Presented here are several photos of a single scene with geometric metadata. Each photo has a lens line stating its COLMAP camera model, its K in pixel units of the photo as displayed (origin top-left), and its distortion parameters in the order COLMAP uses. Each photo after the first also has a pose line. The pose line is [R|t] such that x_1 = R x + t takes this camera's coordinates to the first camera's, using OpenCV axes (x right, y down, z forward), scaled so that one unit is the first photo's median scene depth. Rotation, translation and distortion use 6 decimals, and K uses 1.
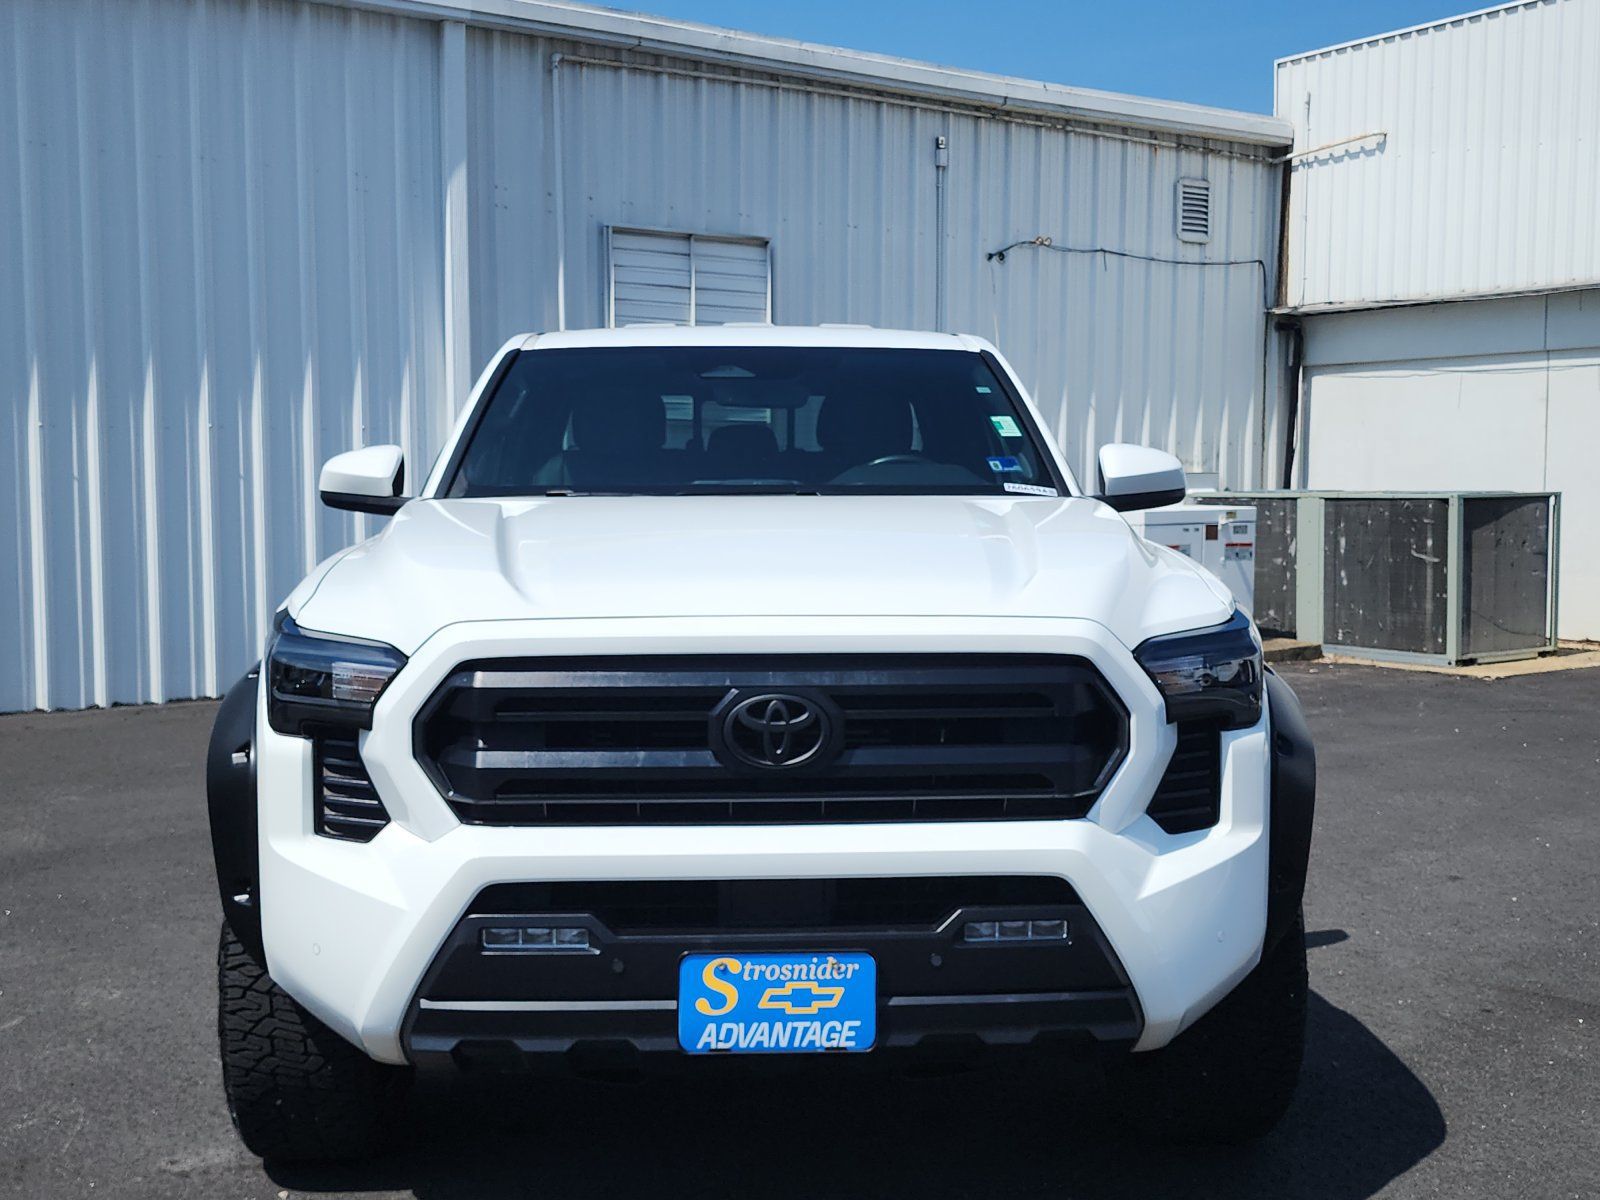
lens RADIAL K [[1766.8, 0, 800.0], [0, 1766.8, 600.0], [0, 0, 1]] dist [0.192992, -0.436392]
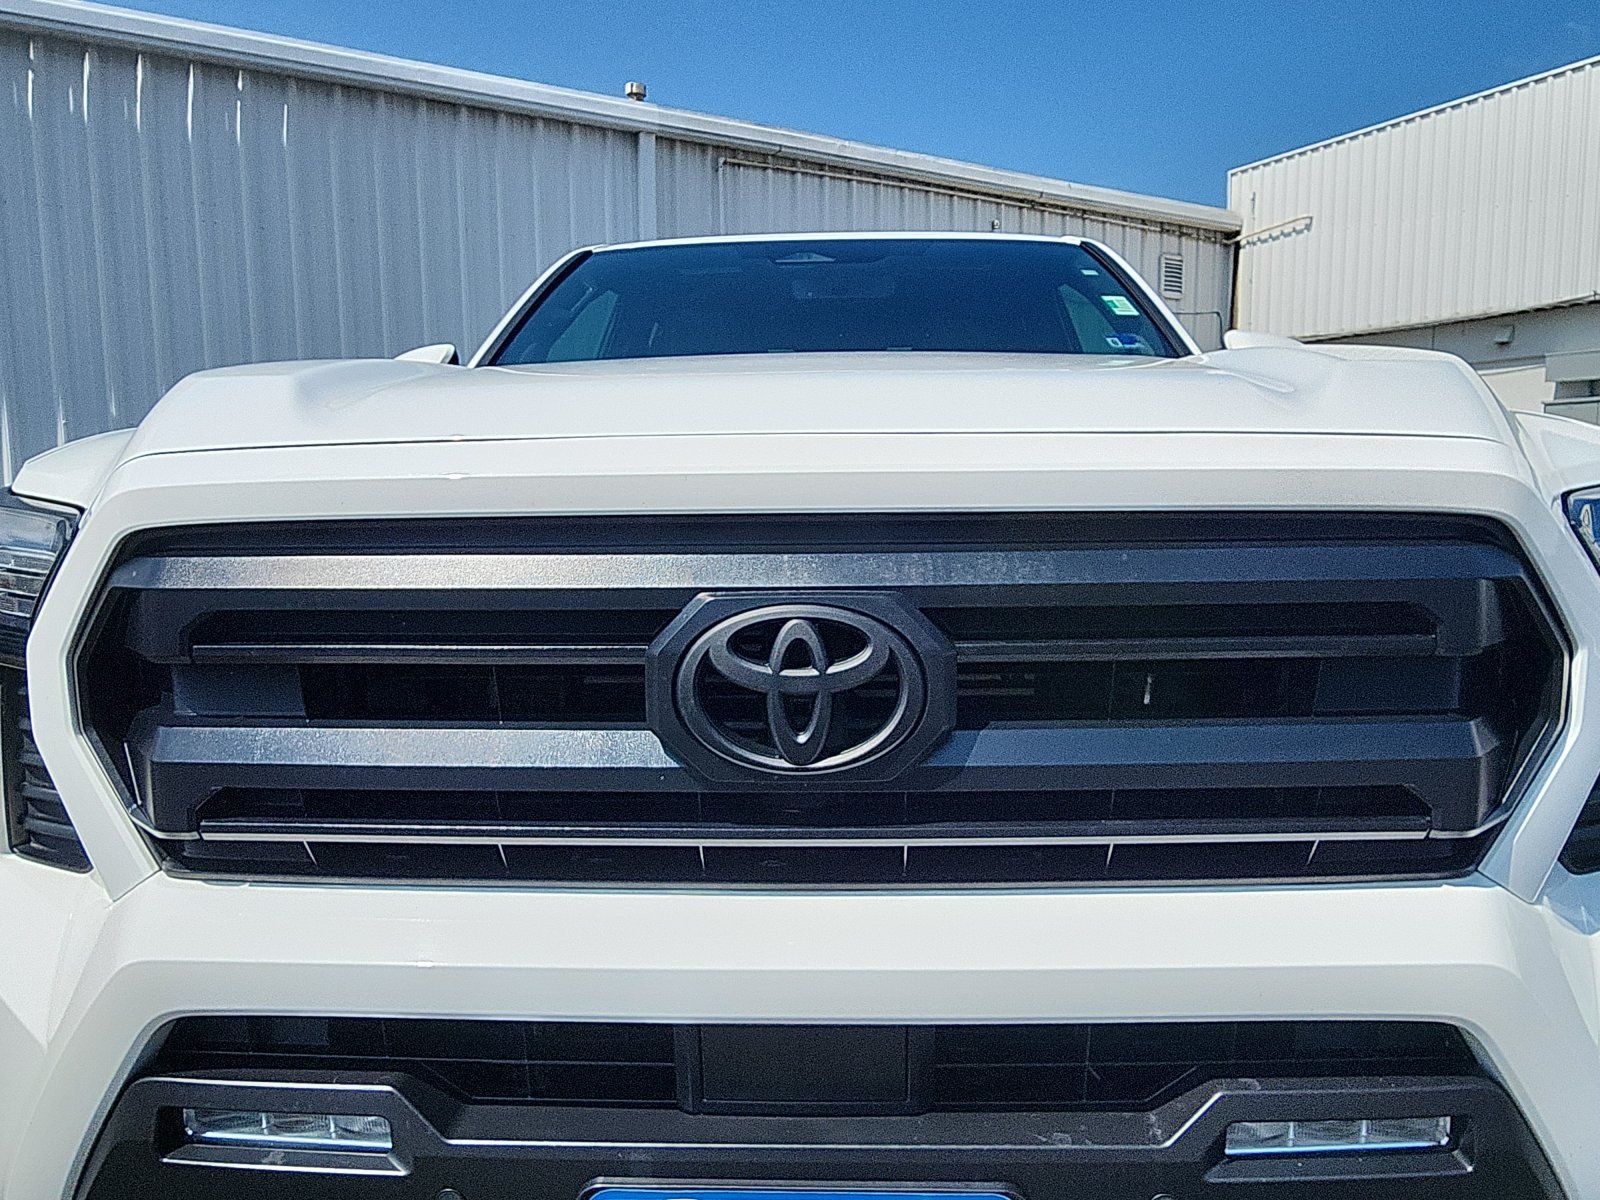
lens RADIAL K [[1042.6, 0, 819.5], [0, 1042.6, 599.7], [0, 0, 1]] dist [0.007491, 0.001397]
pose [[0.997112, -0.000632, -0.075945, 0.003167], [0.003561, 0.999254, 0.038448, 0.011484], [0.075864, -0.038608, 0.996370, 0.203626]]
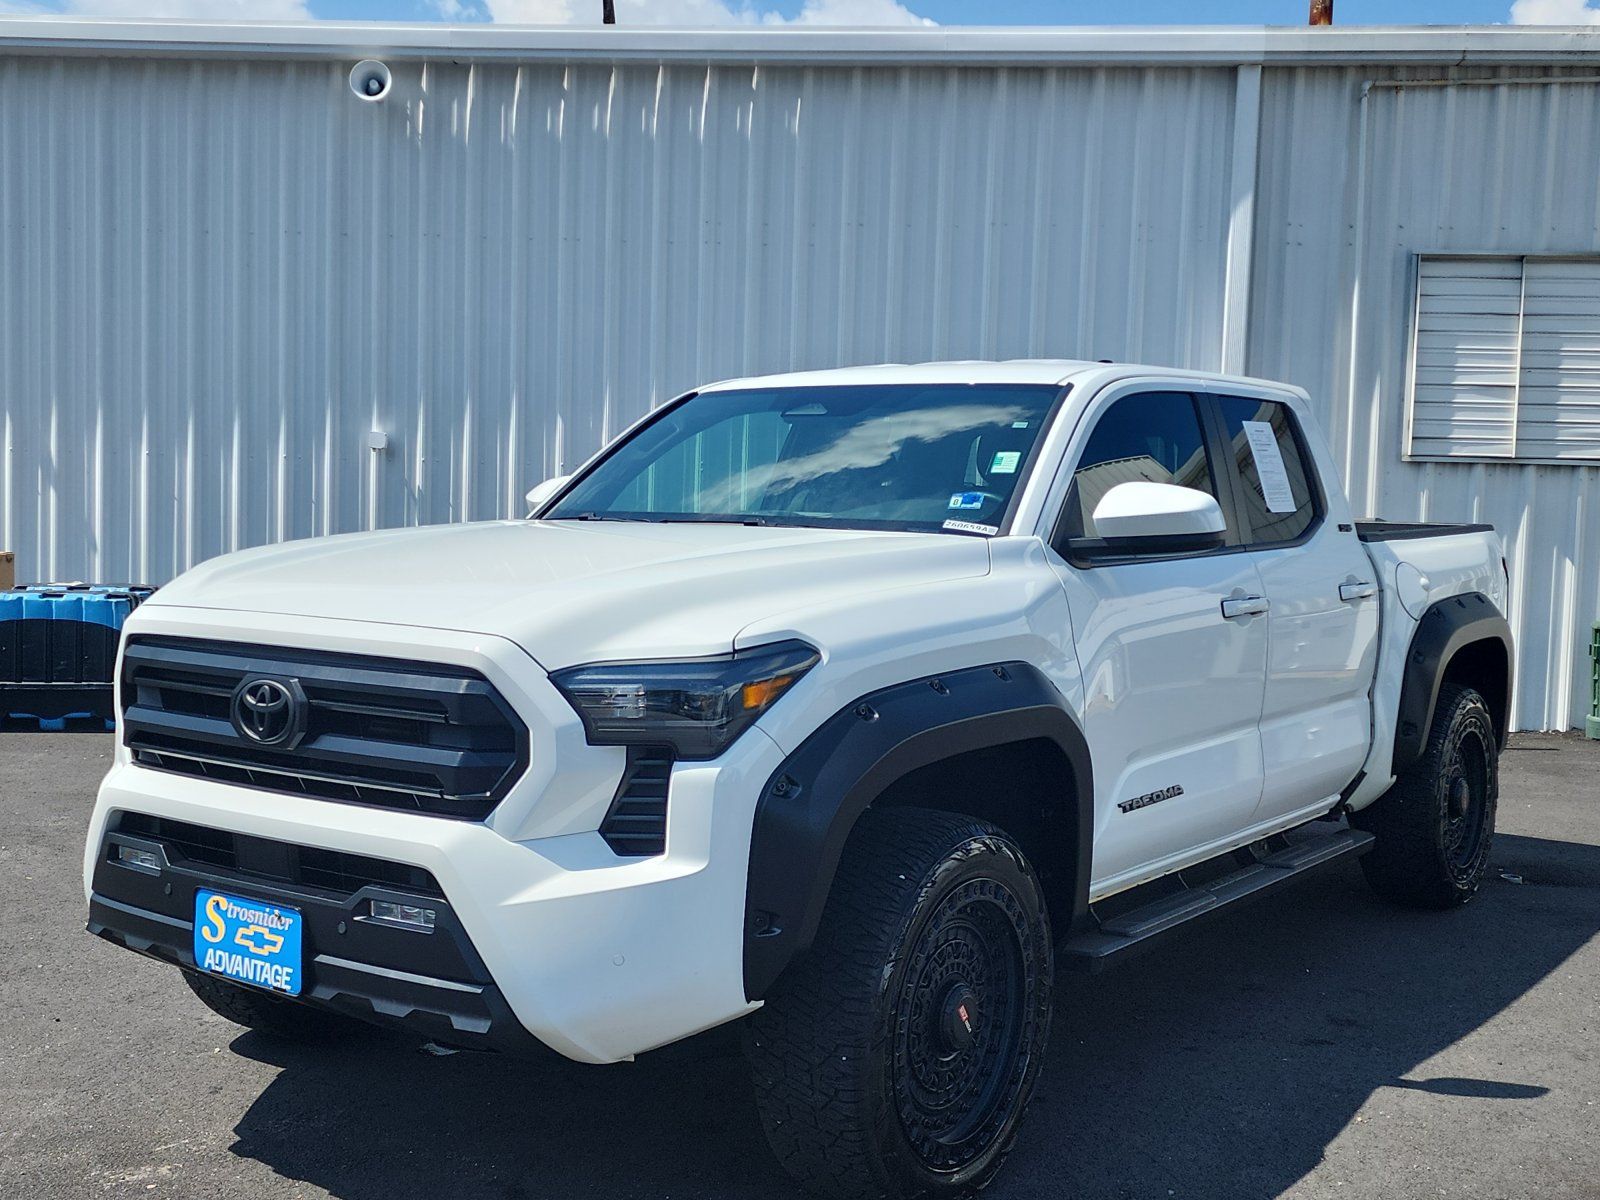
lens RADIAL K [[1766.8, 0, 800.0], [0, 1766.8, 600.0], [0, 0, 1]] dist [0.192992, -0.436392]
pose [[0.782360, 0.054059, -0.620476, 0.272558], [-0.069532, 0.997579, -0.000759, -0.006443], [0.618933, 0.043737, 0.784225, 0.077202]]
